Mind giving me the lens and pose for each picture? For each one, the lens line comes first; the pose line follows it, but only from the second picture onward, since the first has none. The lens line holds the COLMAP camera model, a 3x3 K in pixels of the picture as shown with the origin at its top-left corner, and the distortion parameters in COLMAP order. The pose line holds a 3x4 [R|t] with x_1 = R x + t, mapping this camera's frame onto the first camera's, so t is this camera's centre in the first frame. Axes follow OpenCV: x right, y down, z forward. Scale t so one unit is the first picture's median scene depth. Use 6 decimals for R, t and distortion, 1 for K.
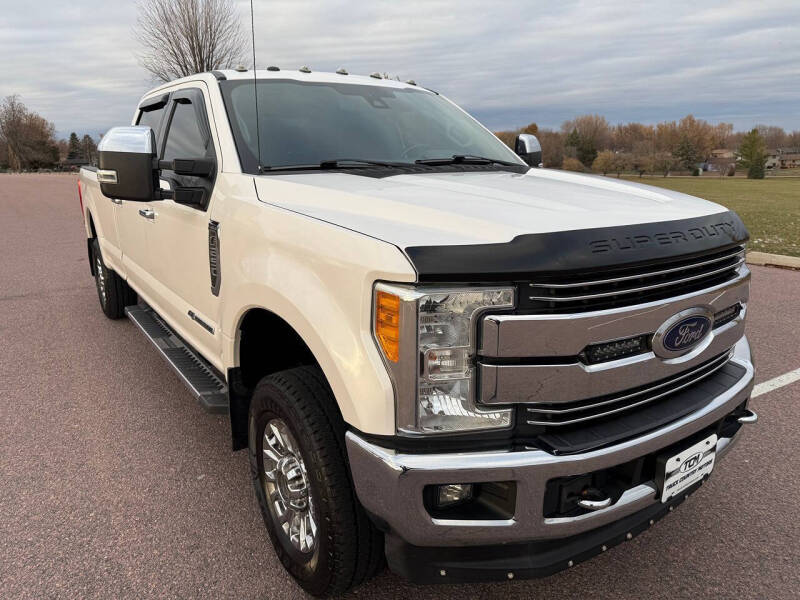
lens RADIAL K [[573.8, 0, 400.0], [0, 573.8, 300.0], [0, 0, 1]] dist [-0.002686, -0.001655]
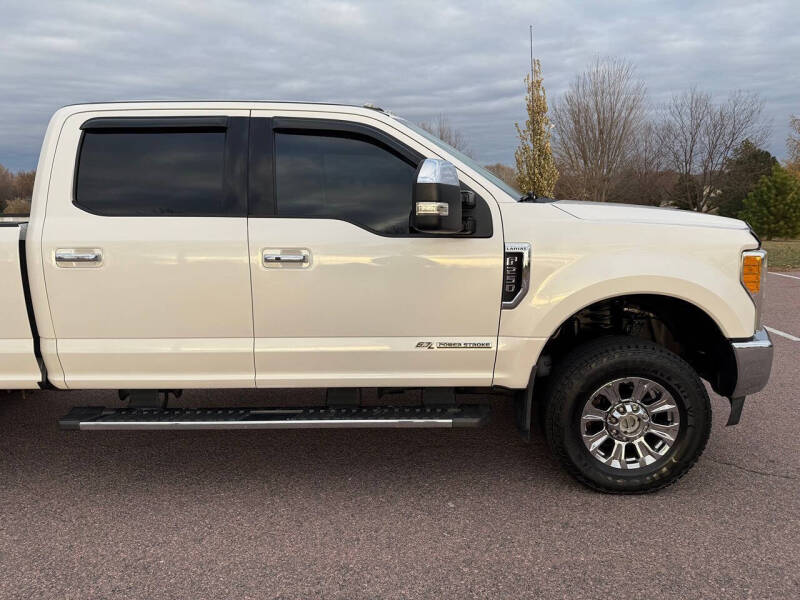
lens RADIAL K [[562.7, 0, 401.3], [0, 562.7, 303.1], [0, 0, 1]] dist [0.095673, -0.138286]
pose [[0.578074, -0.153735, 0.801371, -1.398025], [0.213533, 0.976369, 0.033274, -0.107443], [-0.787550, 0.151884, 0.597241, 0.515356]]
